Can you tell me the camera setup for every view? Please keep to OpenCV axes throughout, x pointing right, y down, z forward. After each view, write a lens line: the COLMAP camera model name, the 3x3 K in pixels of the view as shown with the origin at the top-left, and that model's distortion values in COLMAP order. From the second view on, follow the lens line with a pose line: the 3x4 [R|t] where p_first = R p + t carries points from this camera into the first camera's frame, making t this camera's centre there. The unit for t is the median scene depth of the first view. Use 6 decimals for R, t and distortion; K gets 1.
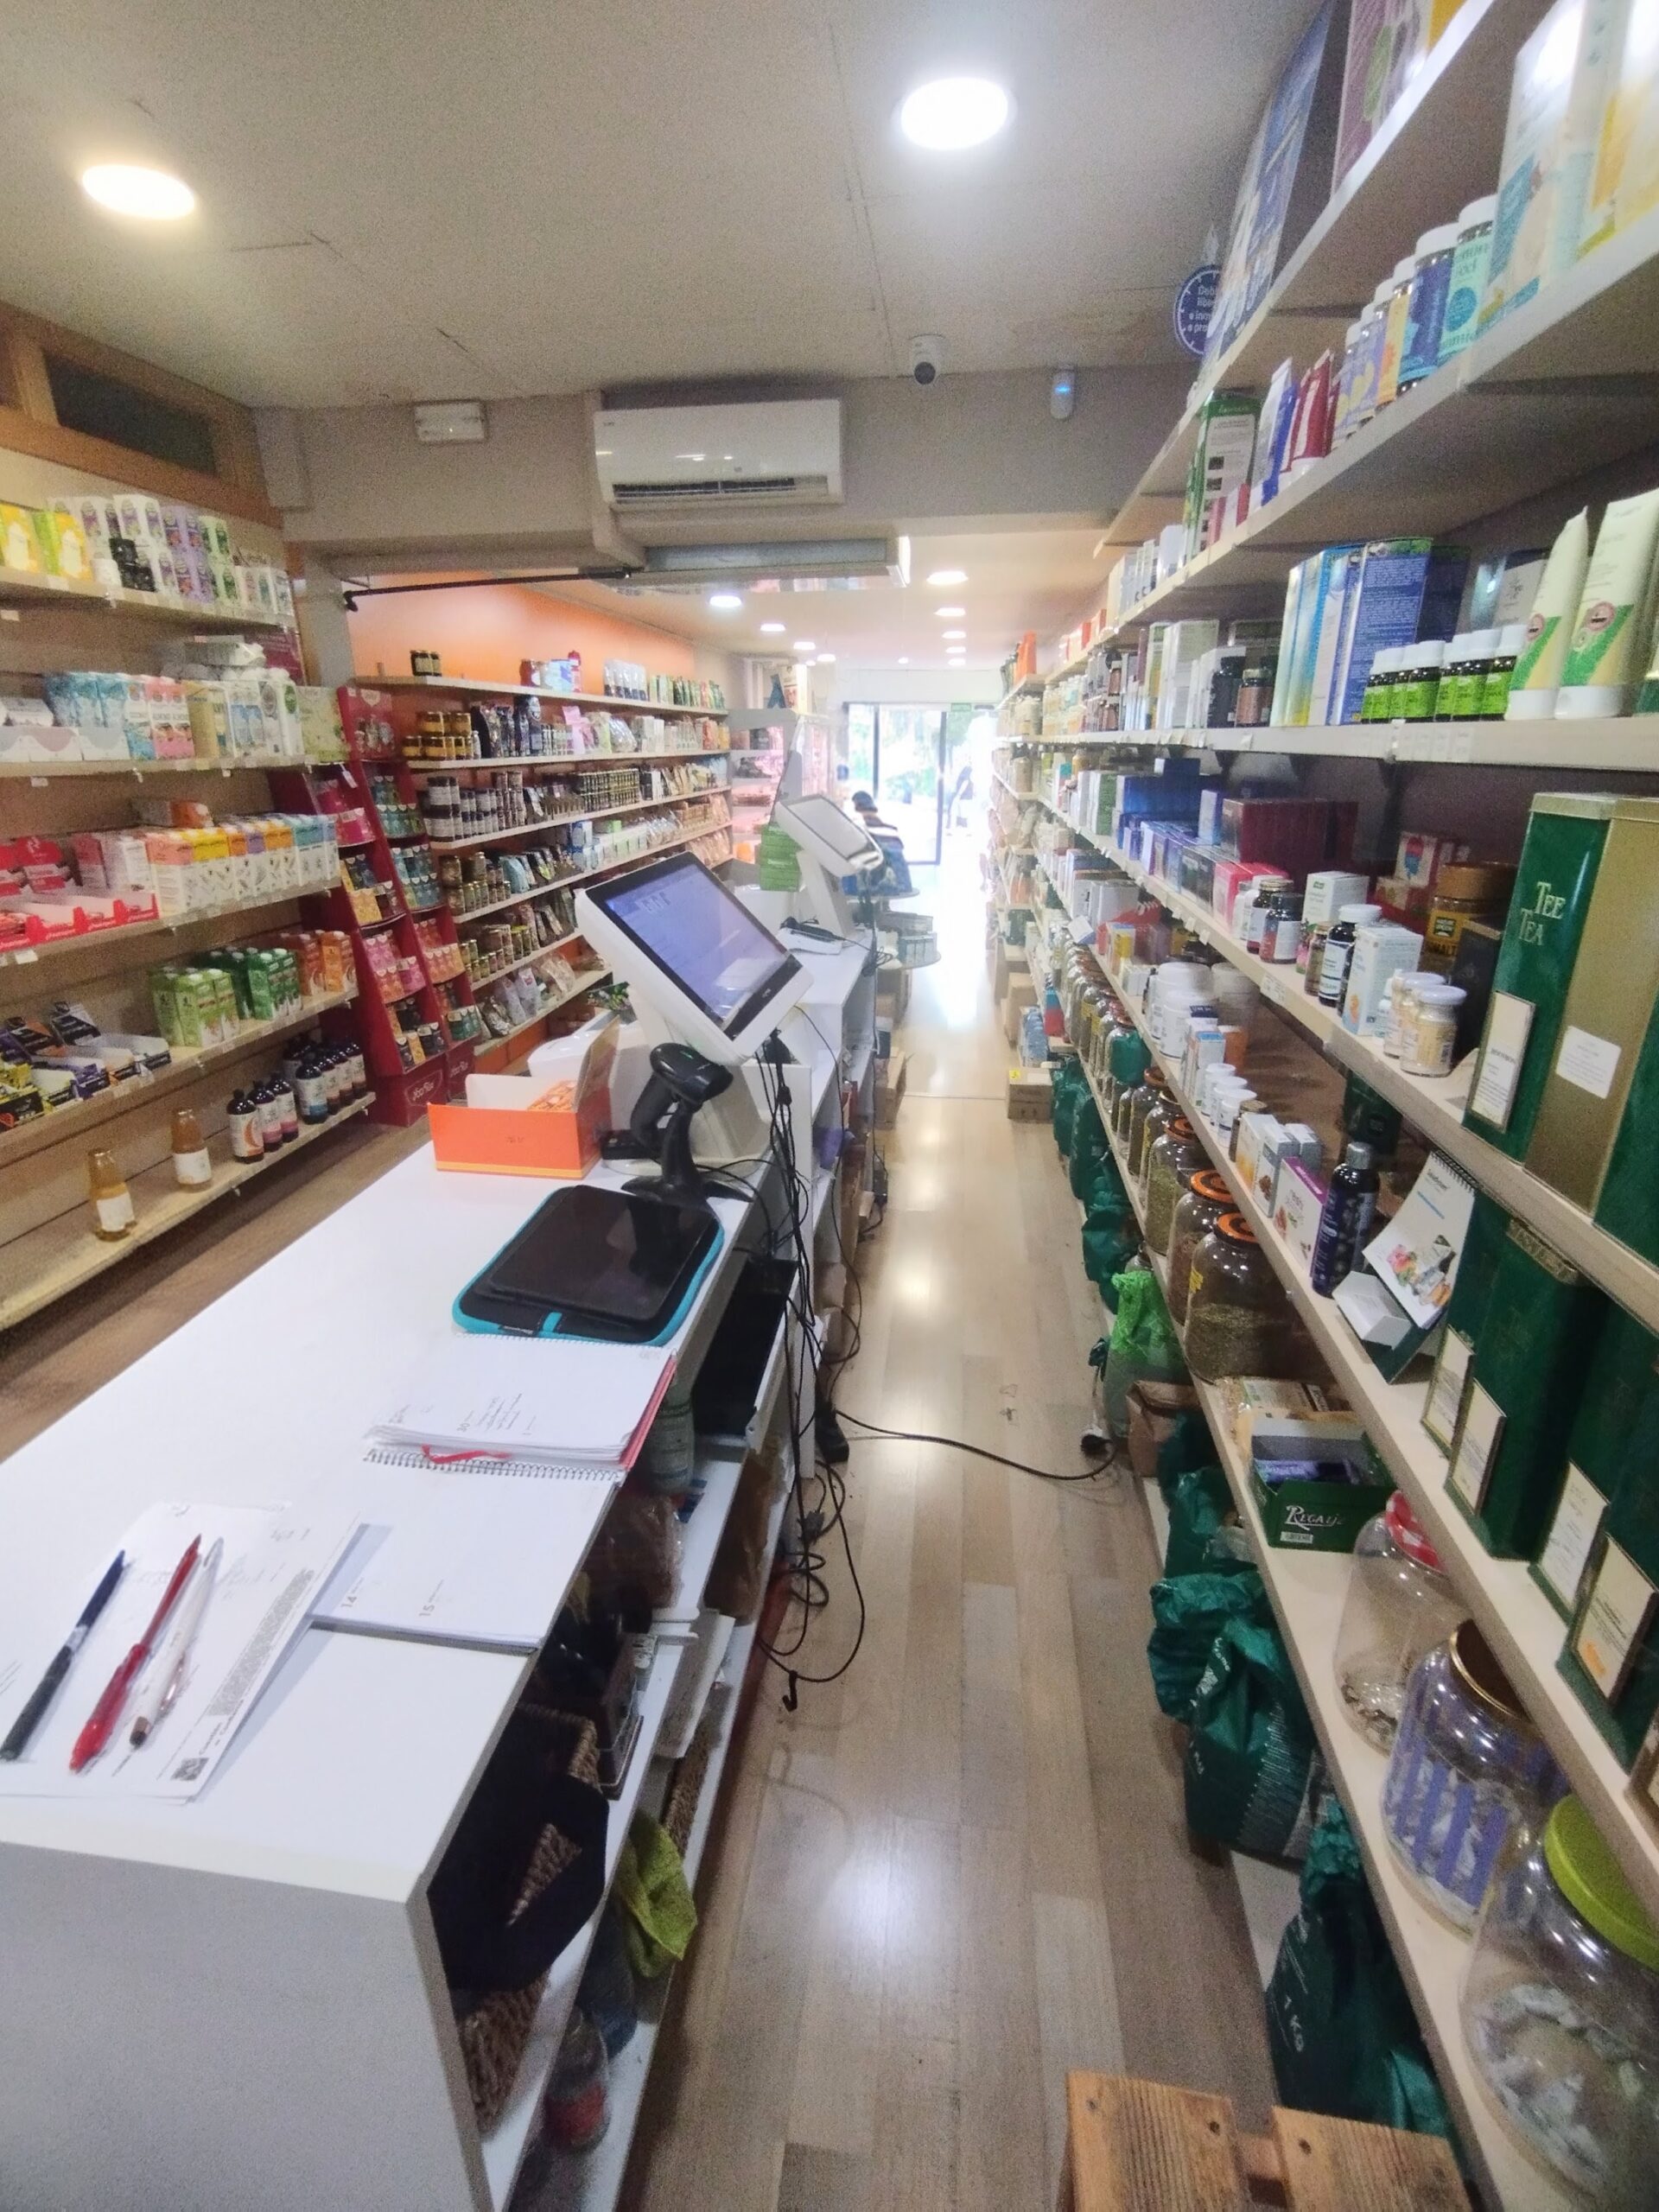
lens RADIAL K [[1039.9, 0, 822.3], [0, 1039.9, 1160.9], [0, 0, 1]] dist [0.005967, 0.000977]
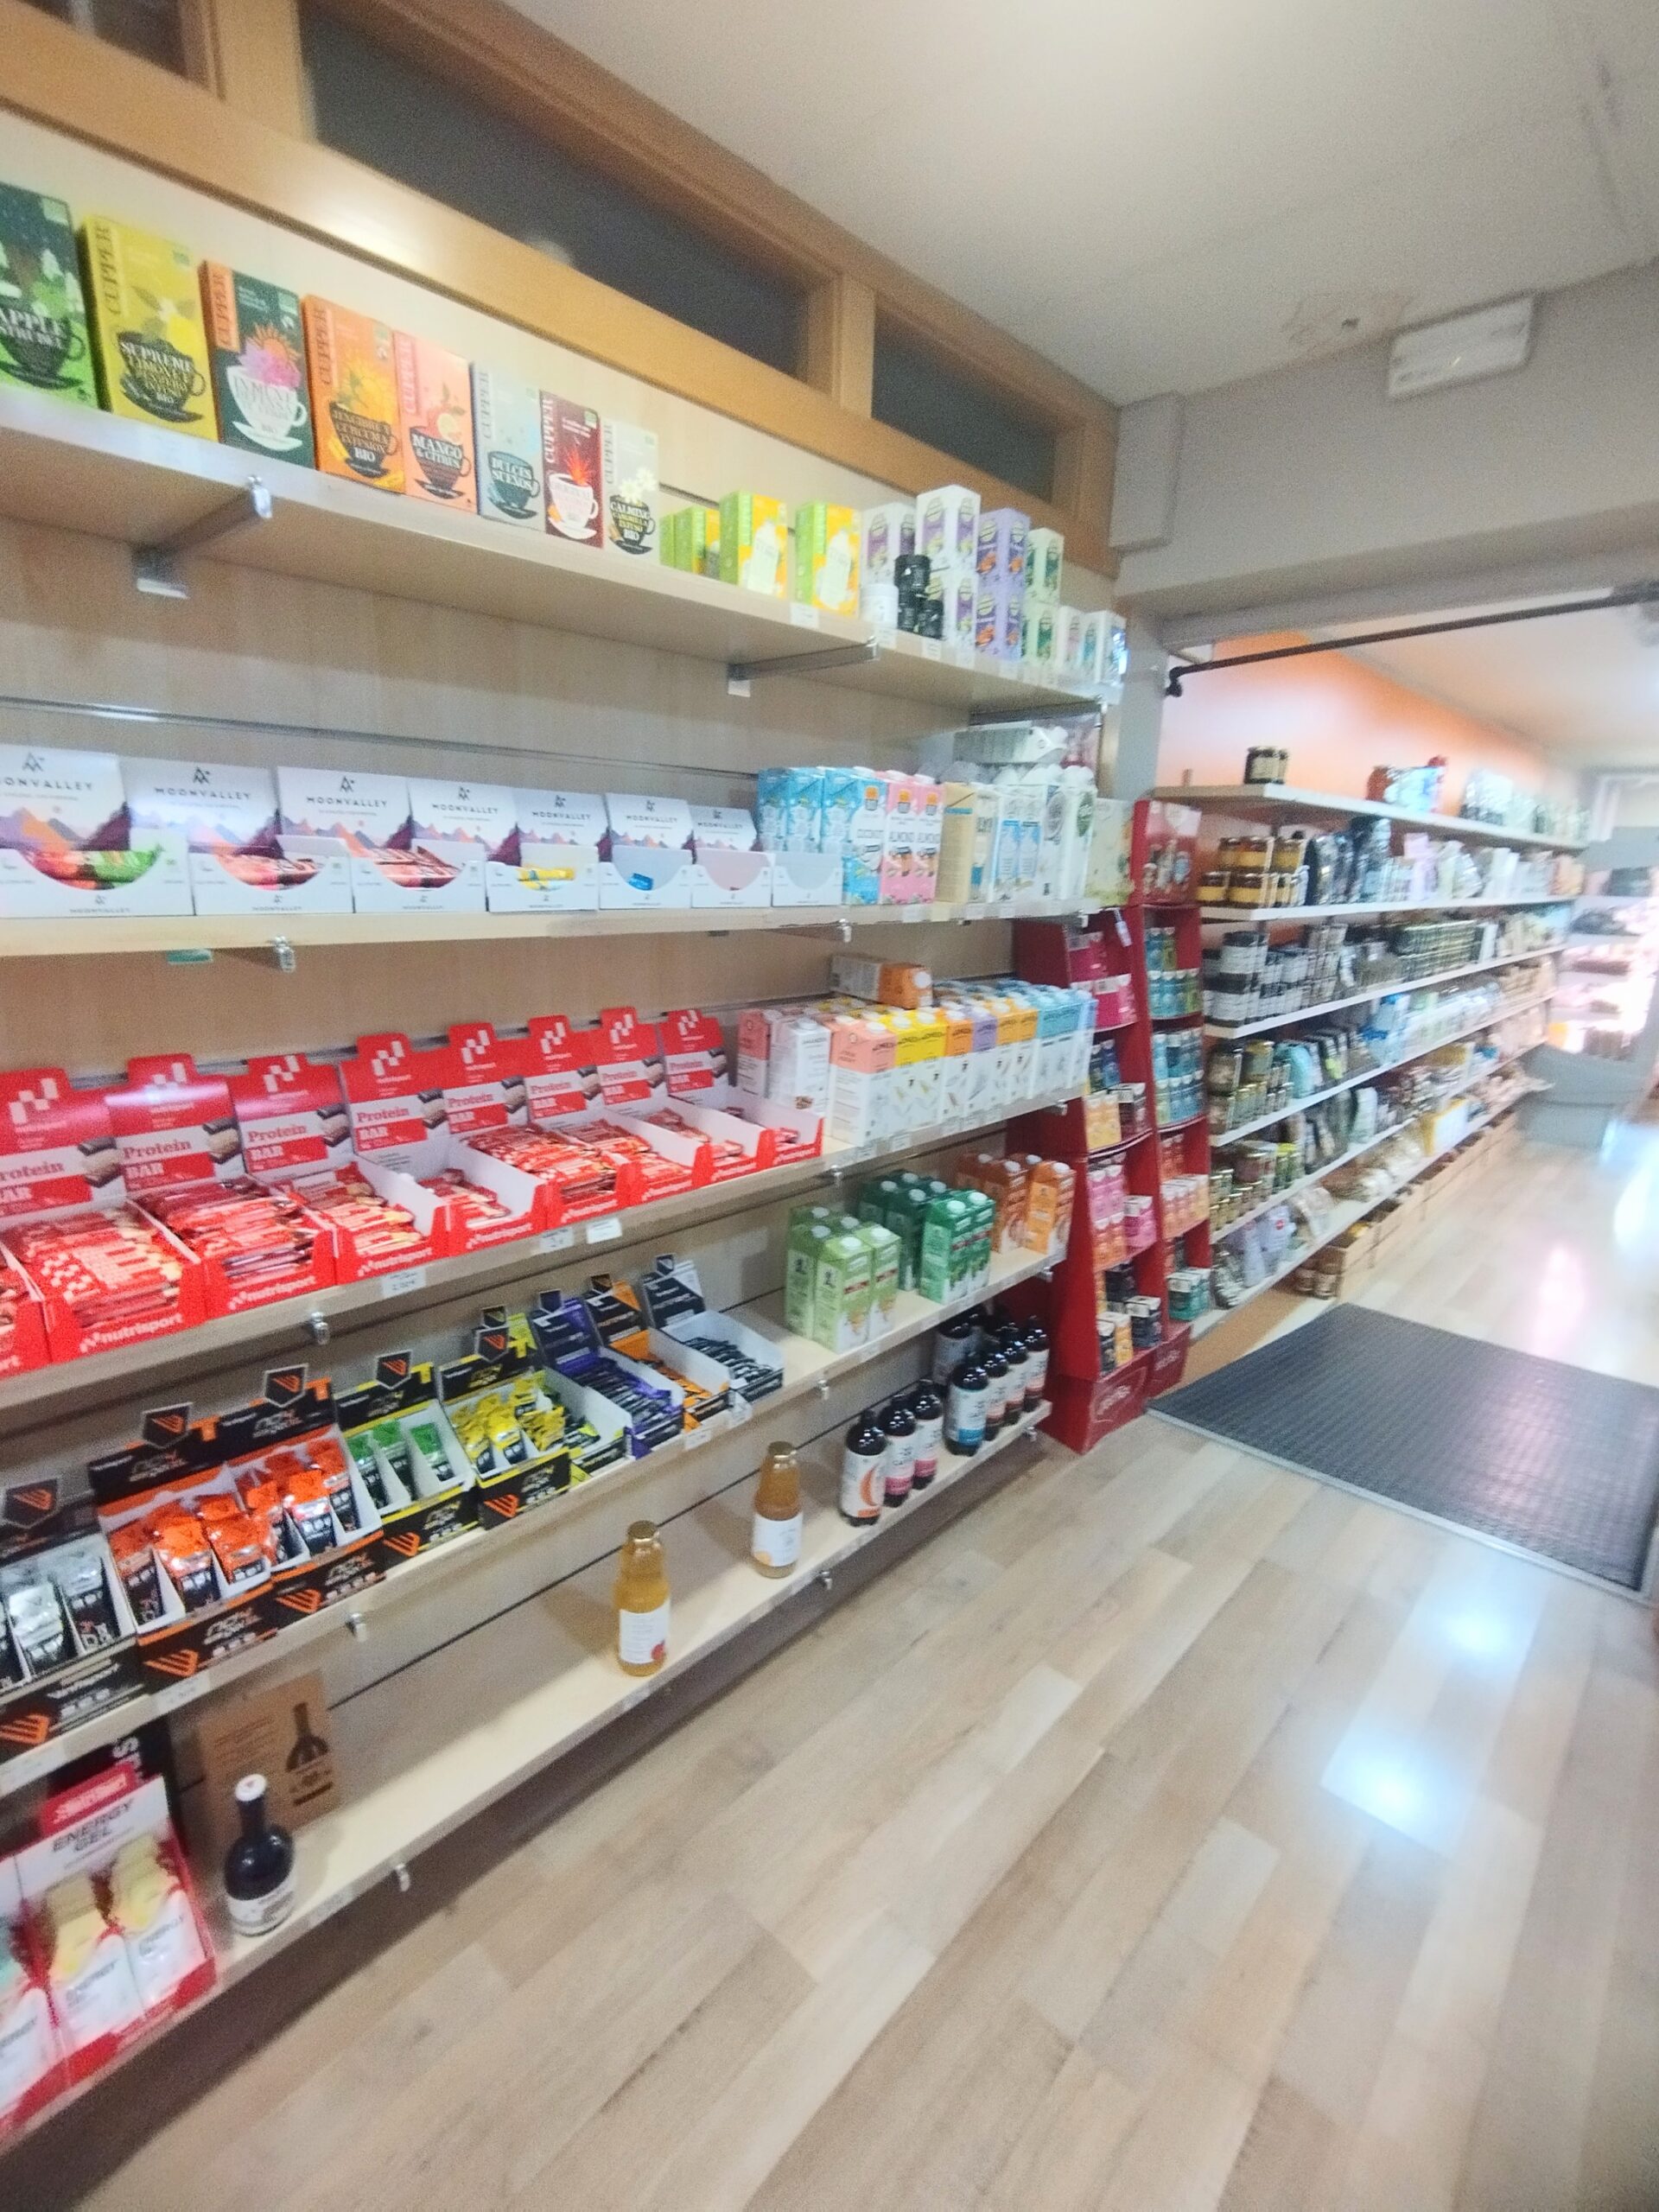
lens RADIAL K [[1039.9, 0, 822.3], [0, 1039.9, 1160.9], [0, 0, 1]] dist [0.005967, 0.000977]
pose [[0.827957, 0.174645, -0.532903, -0.257393], [-0.233112, 0.971463, -0.043807, -0.167292], [0.510045, 0.160496, 0.845041, 0.403517]]
